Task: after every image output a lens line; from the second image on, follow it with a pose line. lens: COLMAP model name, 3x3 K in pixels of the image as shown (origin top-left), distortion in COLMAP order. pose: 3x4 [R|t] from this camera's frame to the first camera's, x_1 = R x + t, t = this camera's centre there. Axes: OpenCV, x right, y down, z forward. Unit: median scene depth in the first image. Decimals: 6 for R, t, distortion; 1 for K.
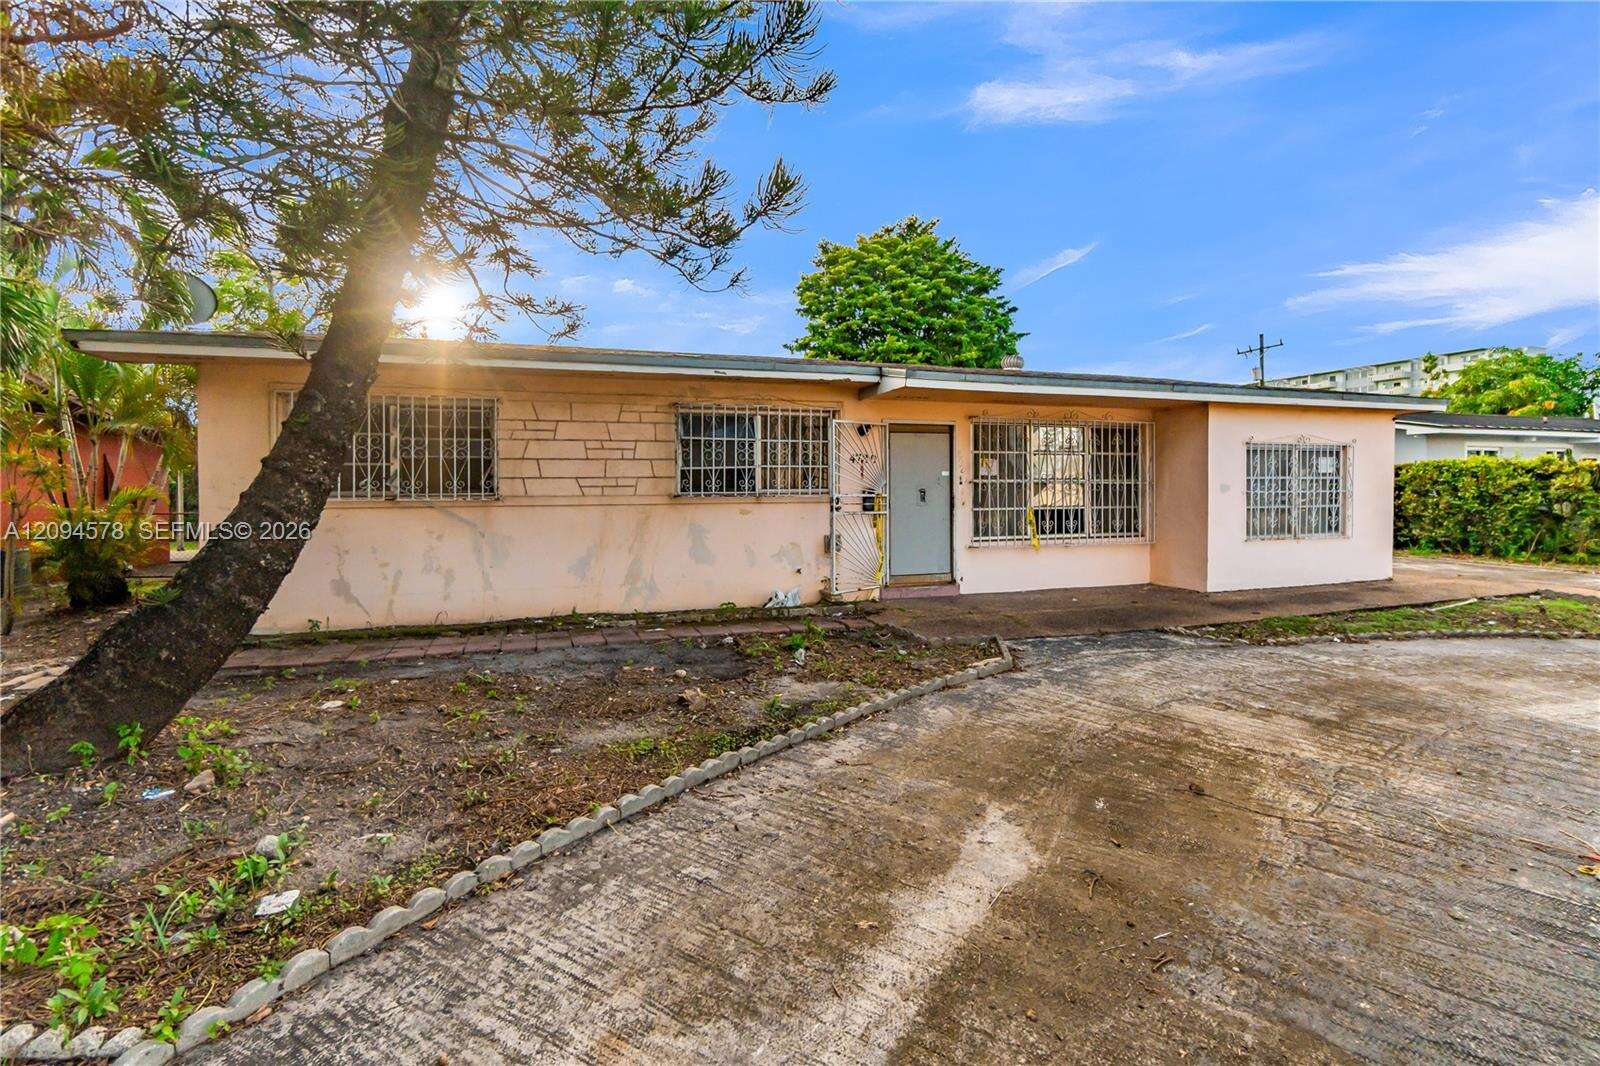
lens RADIAL K [[710.7, 0, 787.9], [0, 710.7, 478.1], [0, 0, 1]] dist [-0.001098, -0.000414]
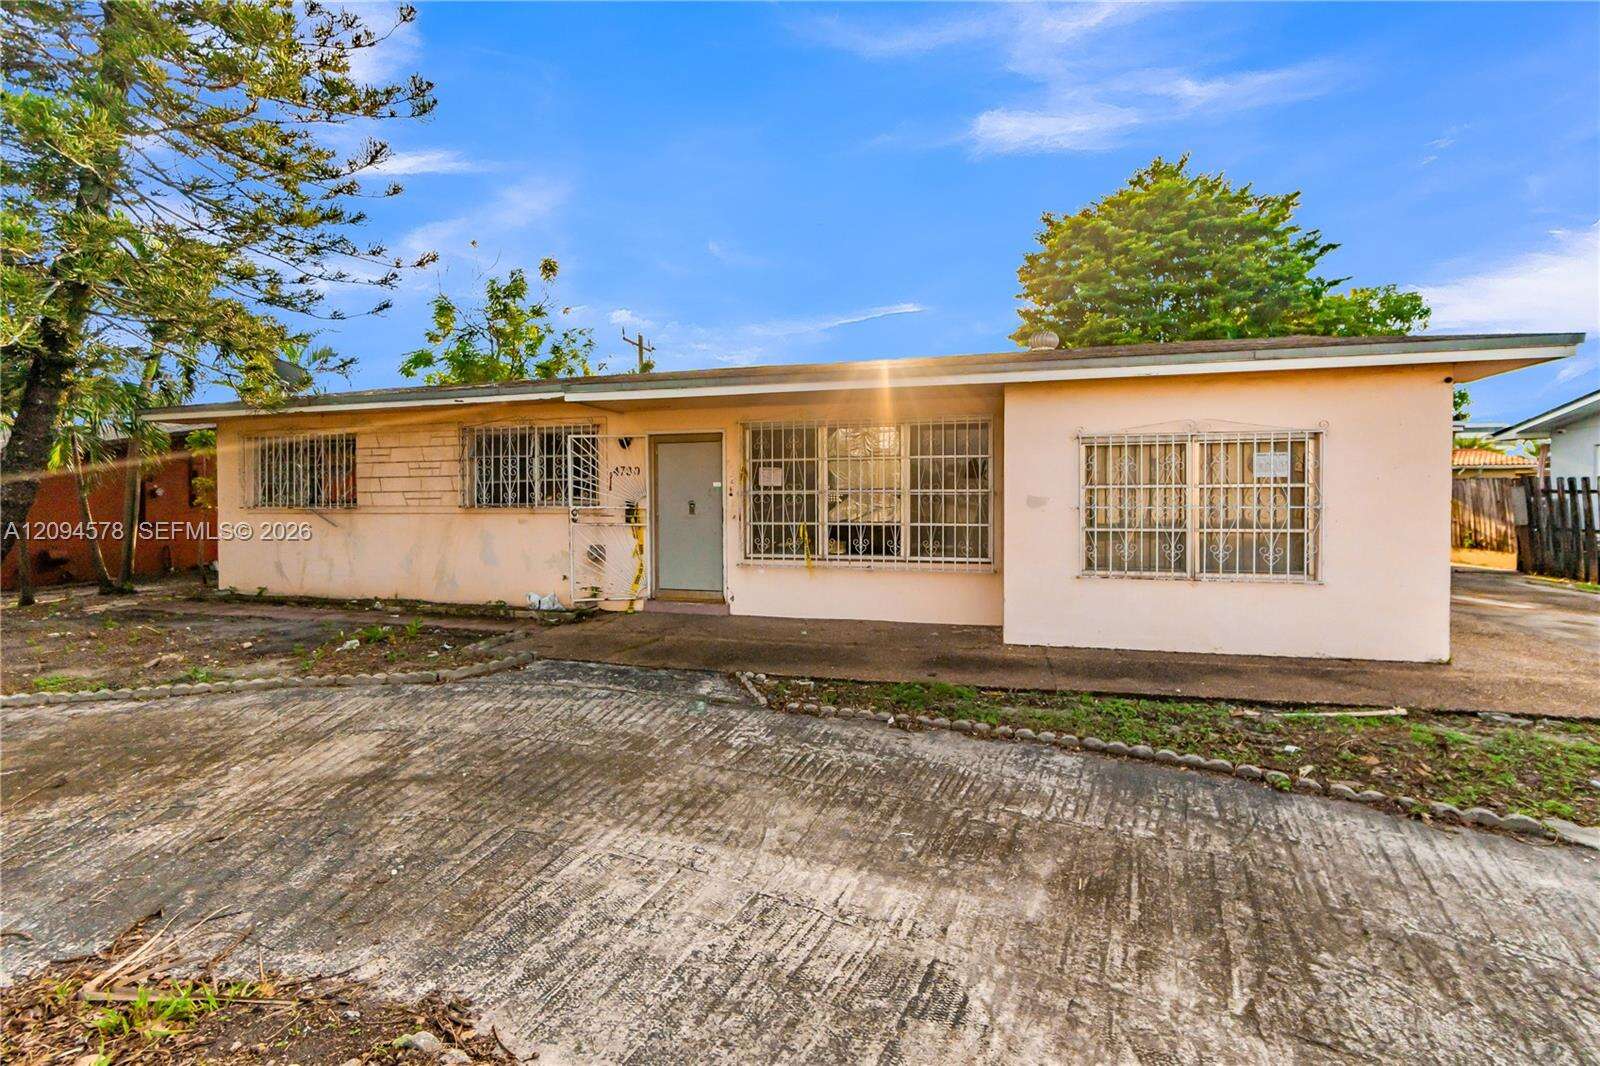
lens RADIAL K [[710.7, 0, 787.9], [0, 710.7, 478.1], [0, 0, 1]] dist [-0.001098, -0.000414]
pose [[0.834580, -0.011559, -0.550766, 0.833557], [0.010008, 0.999933, -0.005821, -0.008887], [0.550796, -0.000654, 0.834640, 0.270840]]
